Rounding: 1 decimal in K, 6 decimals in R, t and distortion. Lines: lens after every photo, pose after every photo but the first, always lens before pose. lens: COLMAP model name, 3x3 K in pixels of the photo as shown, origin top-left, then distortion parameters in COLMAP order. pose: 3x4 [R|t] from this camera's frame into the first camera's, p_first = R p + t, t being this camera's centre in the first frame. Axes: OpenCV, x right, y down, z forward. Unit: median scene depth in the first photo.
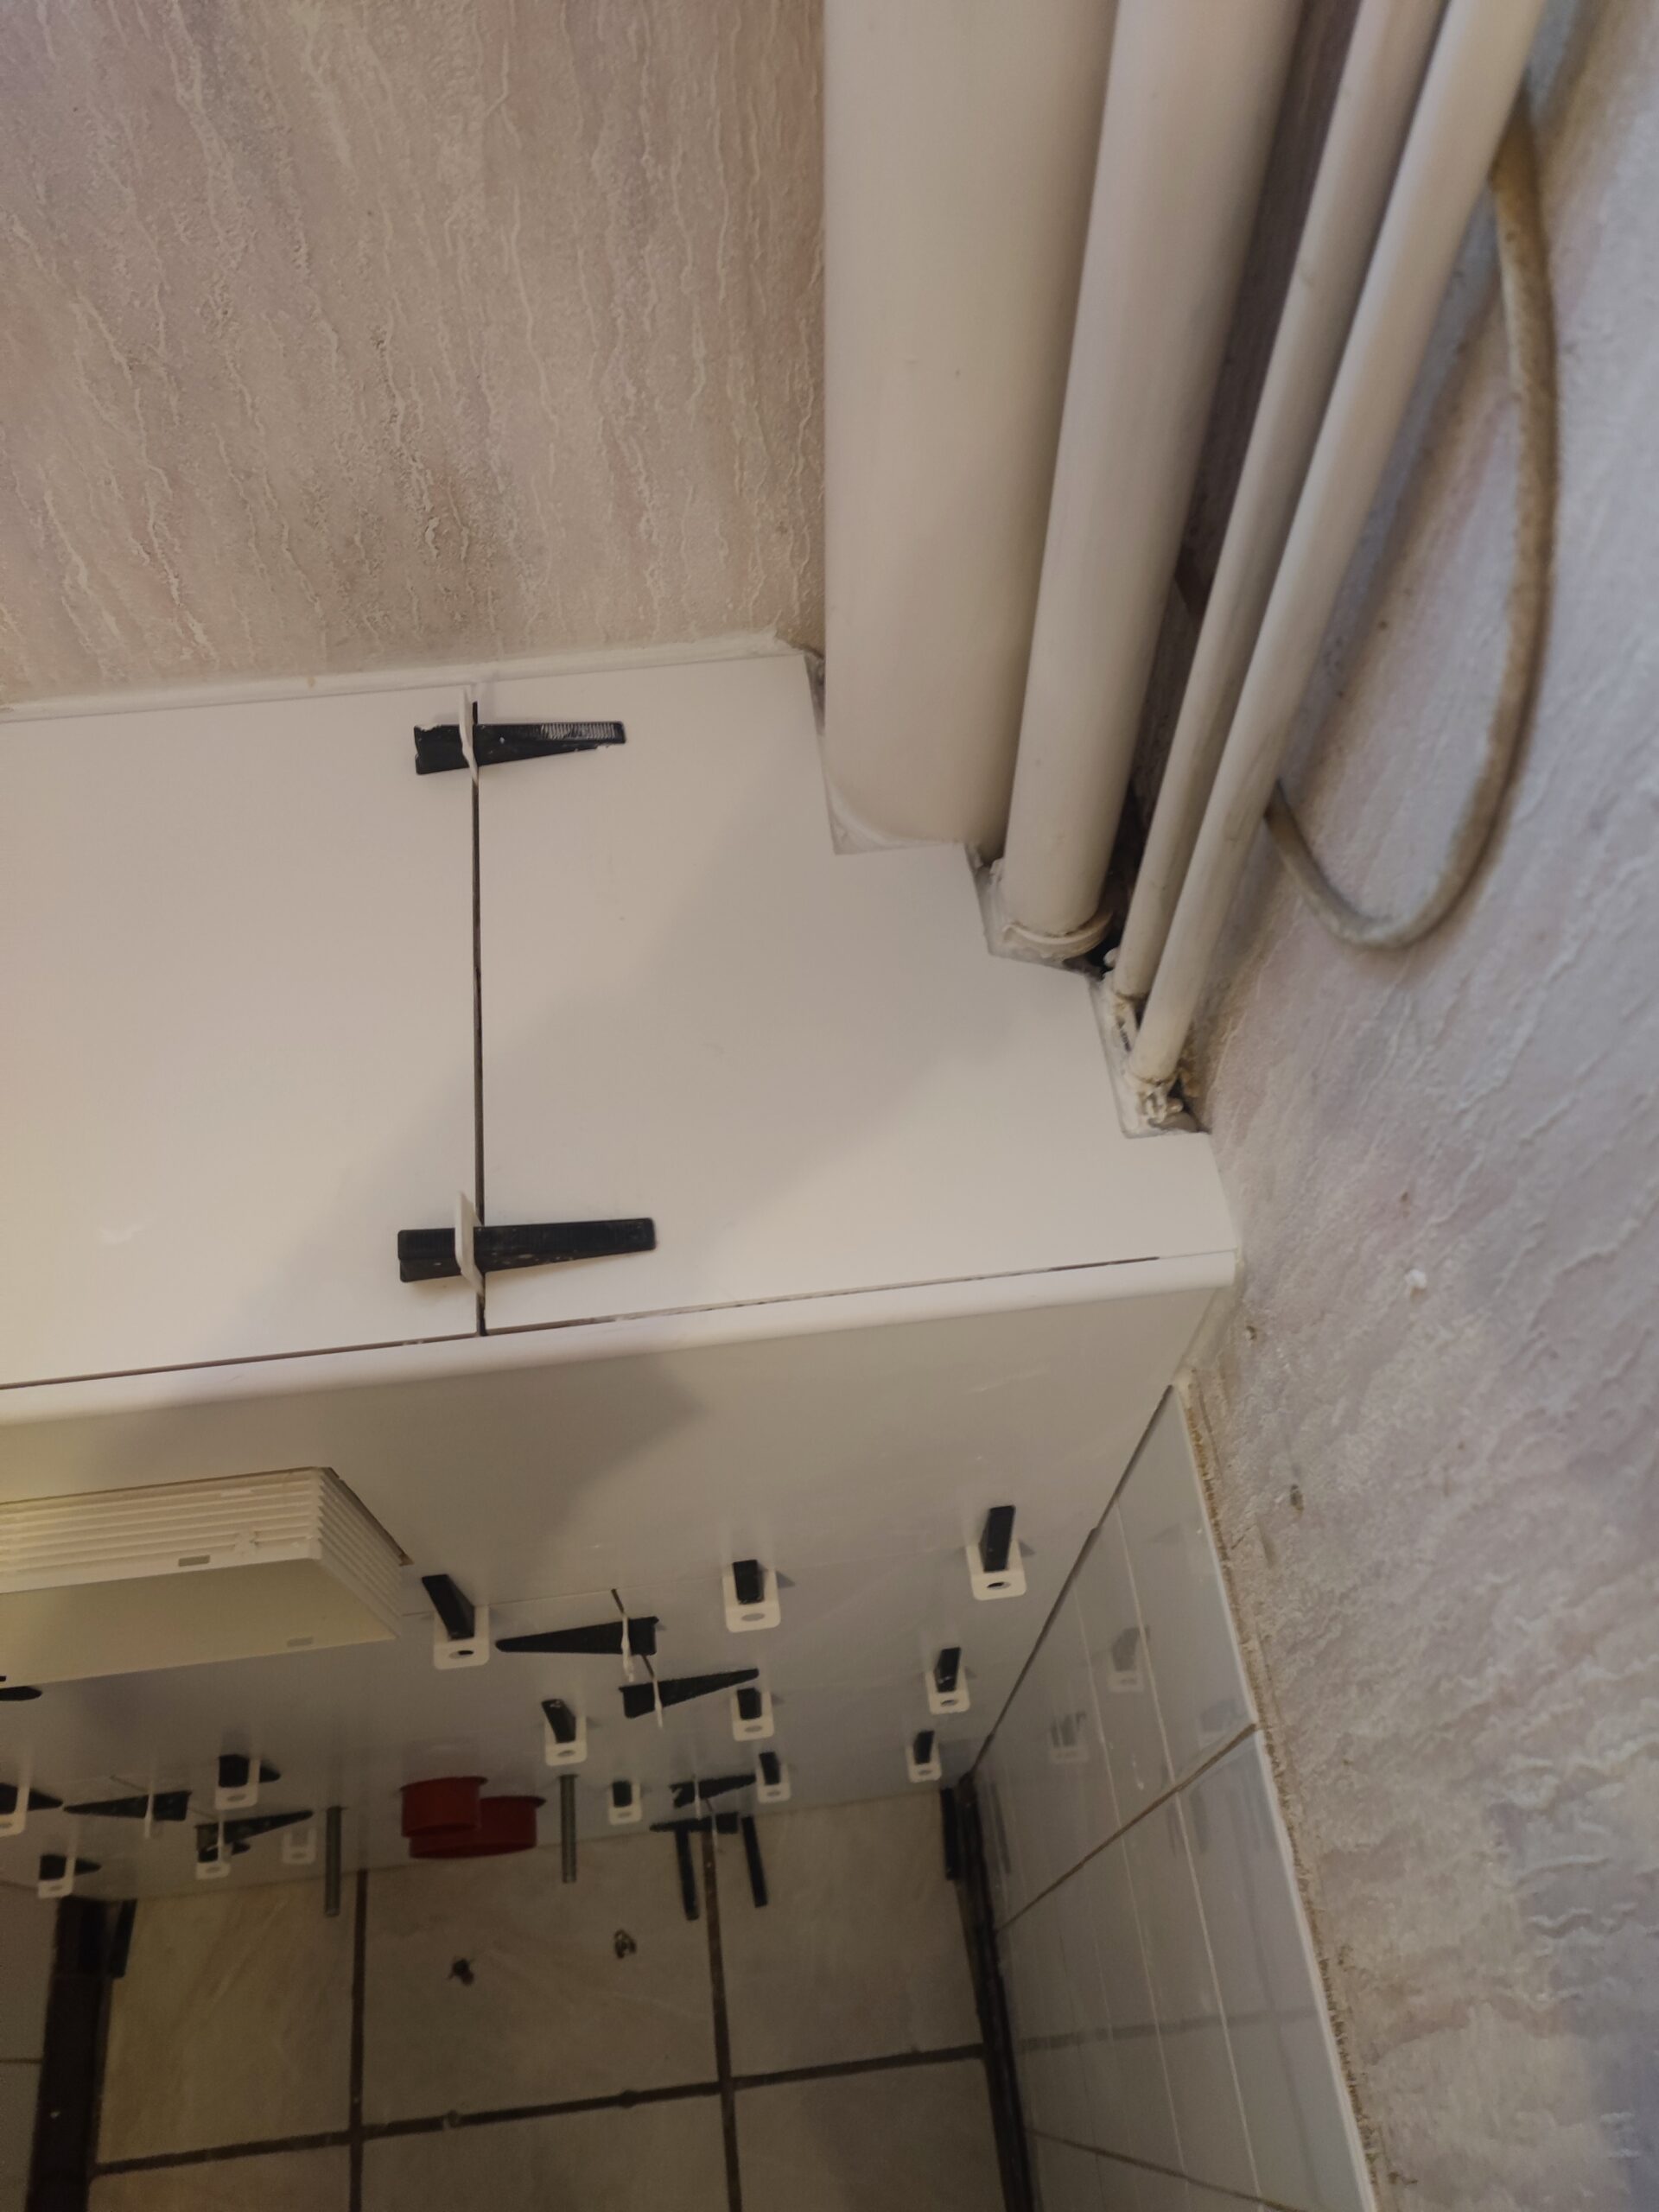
lens RADIAL K [[1566.3, 0, 818.1], [0, 1566.3, 1122.2], [0, 0, 1]] dist [0.034788, -0.042785]
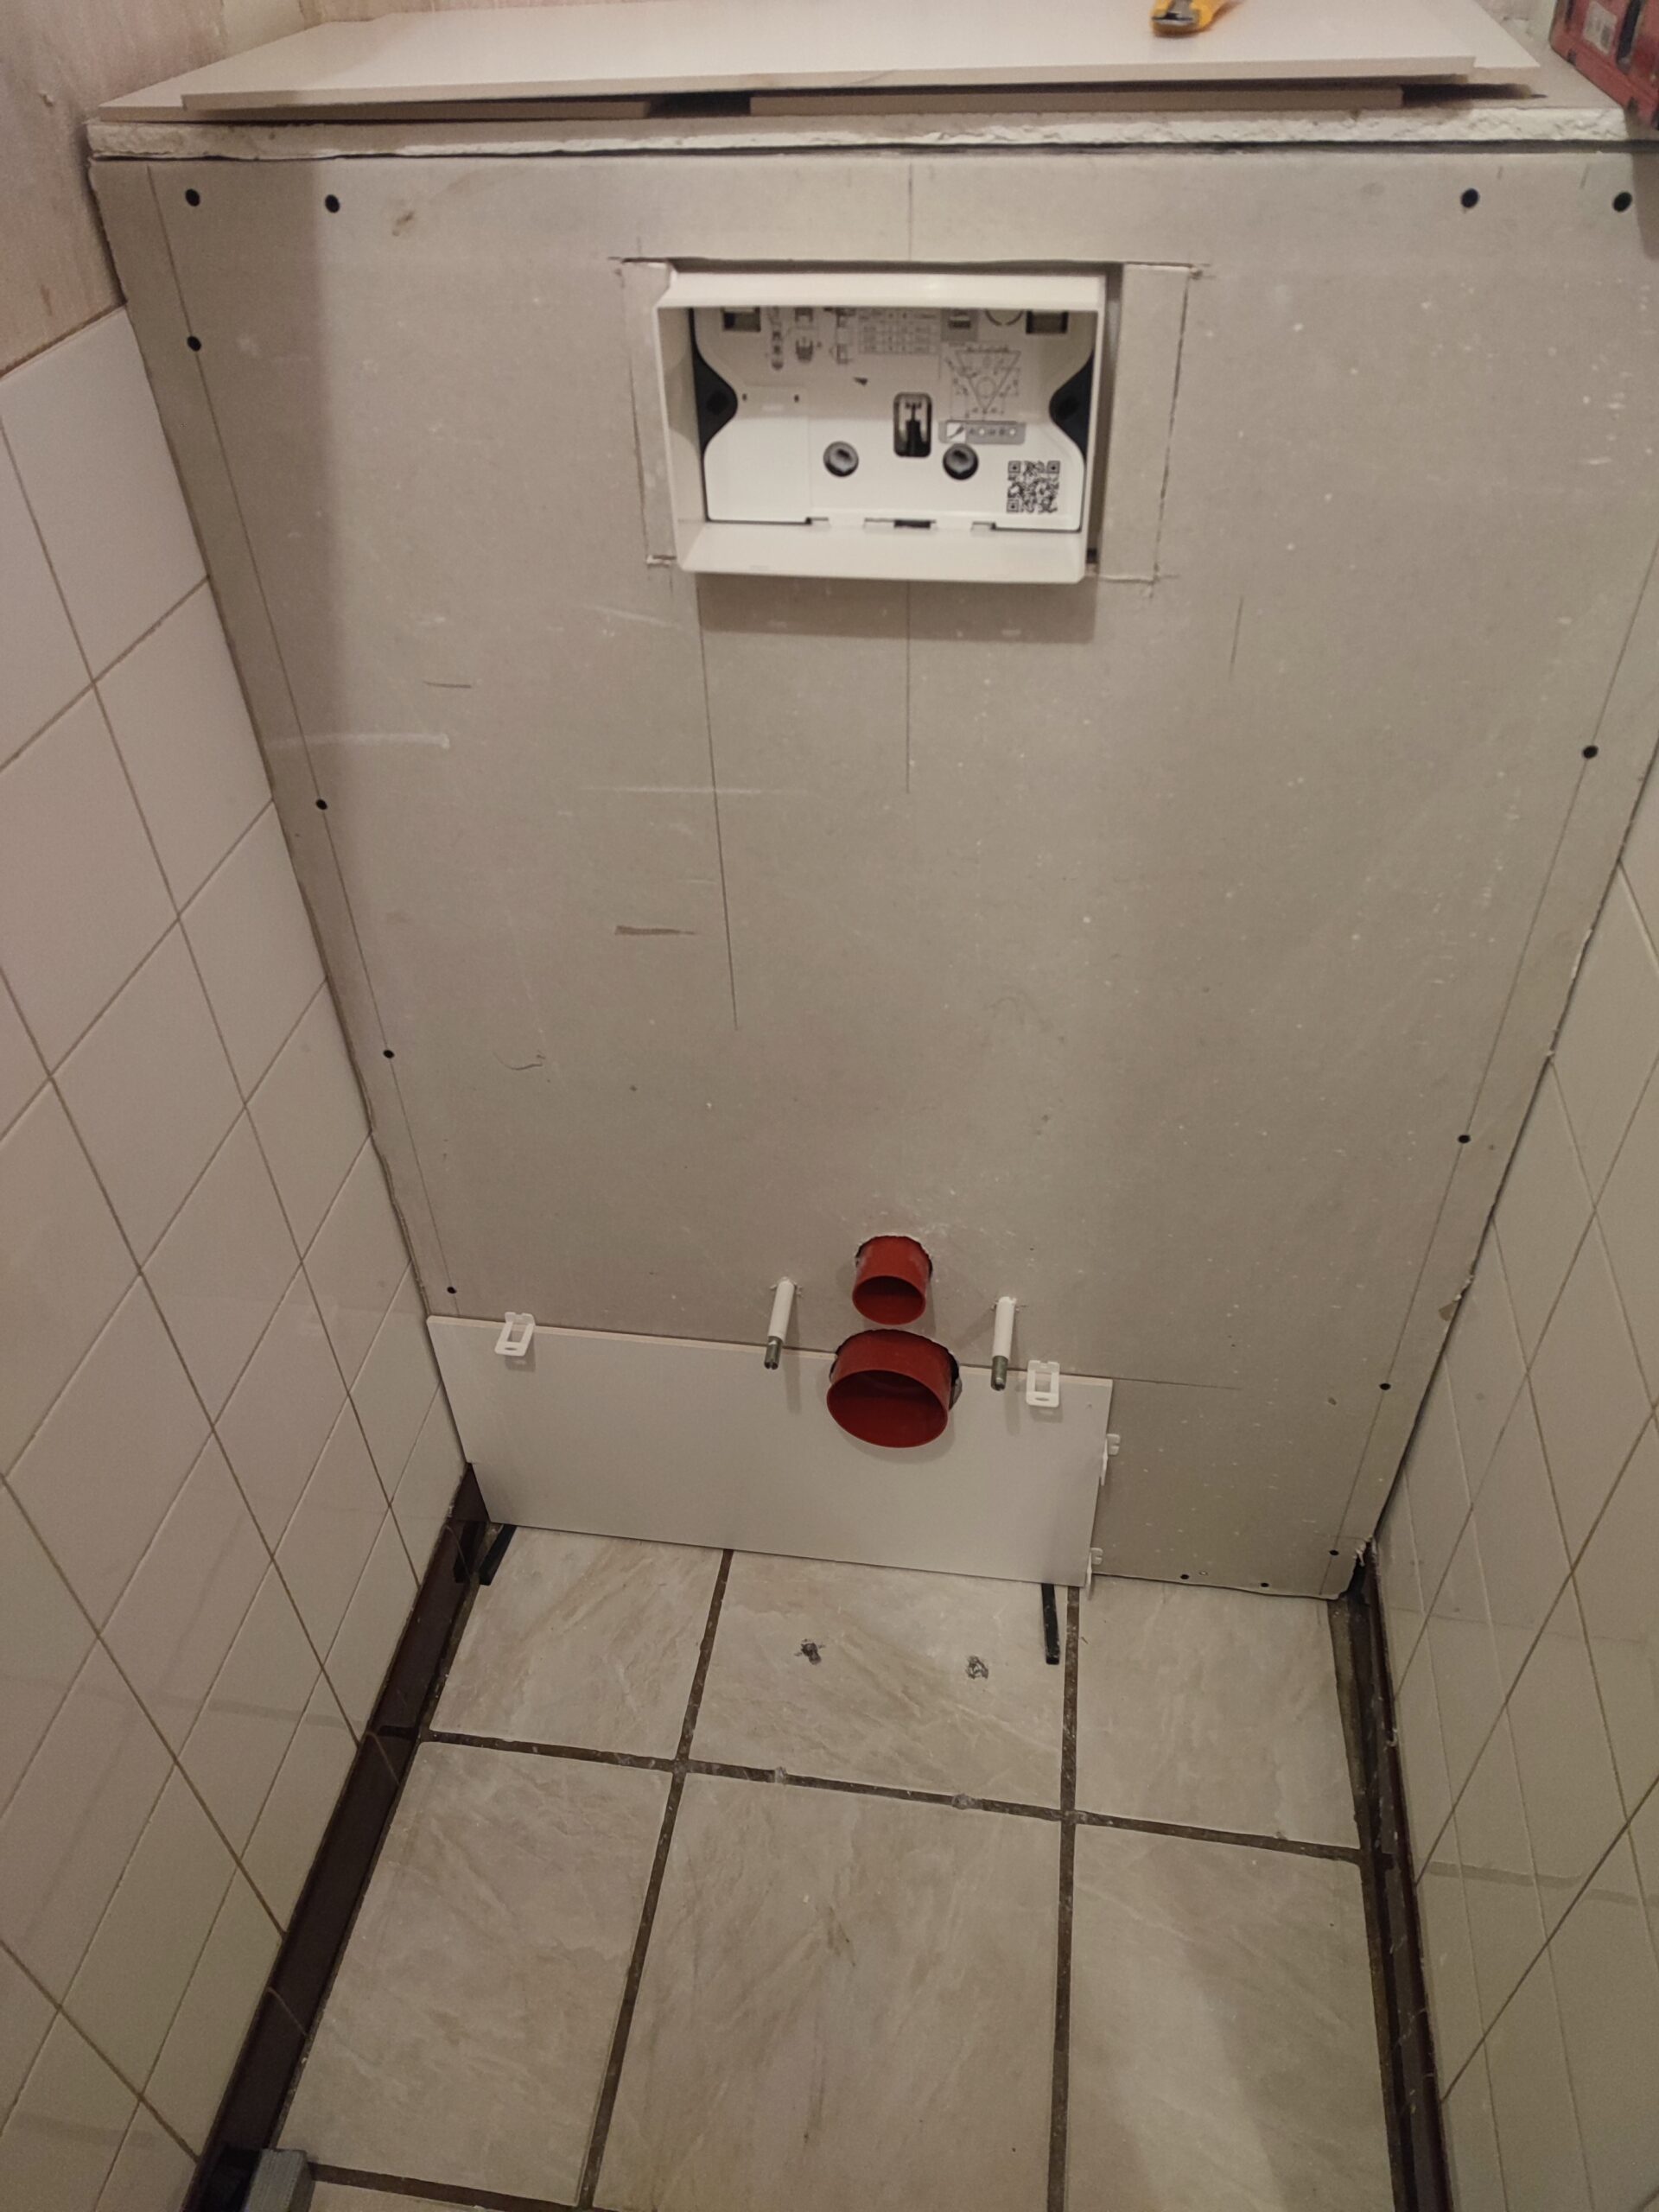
lens RADIAL K [[1566.3, 0, 817.7], [0, 1566.3, 1137.1], [0, 0, 1]] dist [0.034788, -0.042785]
pose [[0.964257, 0.155100, -0.214829, -0.139052], [-0.213115, 0.935754, -0.280975, 1.155486], [0.157448, 0.316716, 0.935361, -0.028687]]
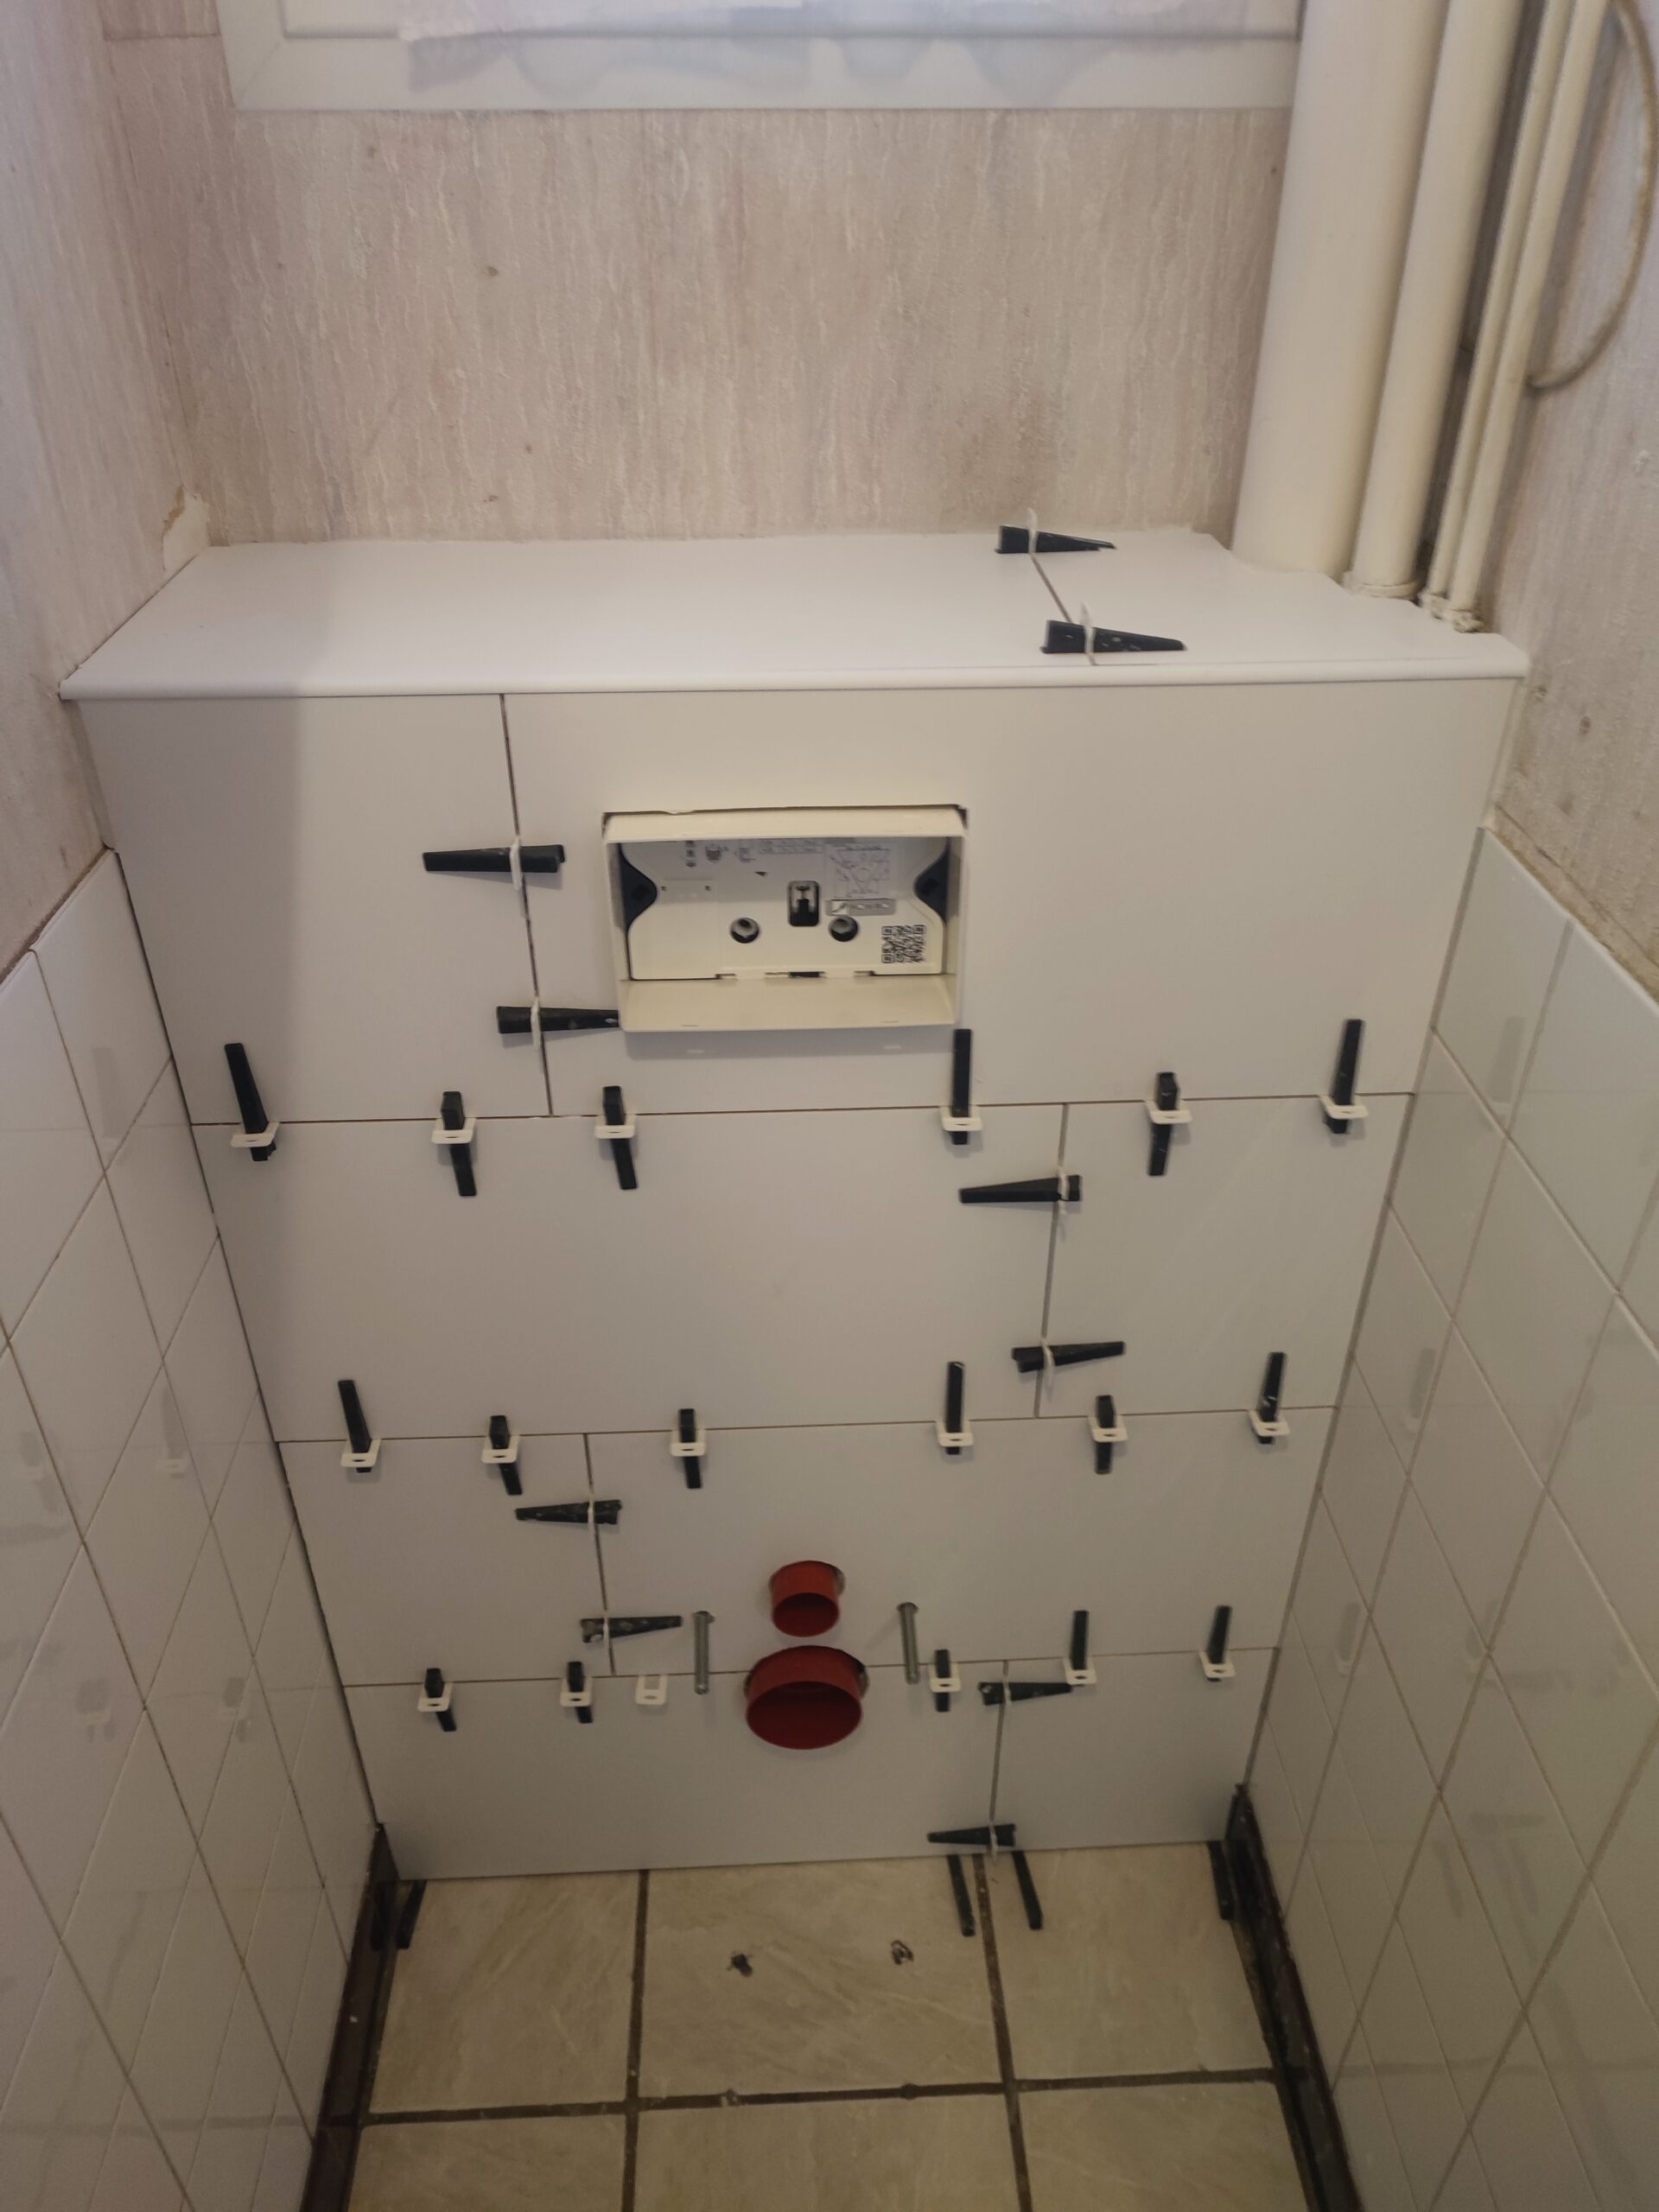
lens RADIAL K [[1566.3, 0, 824.7], [0, 1566.3, 1147.9], [0, 0, 1]] dist [0.034788, -0.042785]
pose [[0.997301, 0.045051, -0.057981, -0.310532], [-0.065513, 0.902547, -0.425578, 1.111640], [0.033157, 0.428228, 0.903062, -0.298081]]
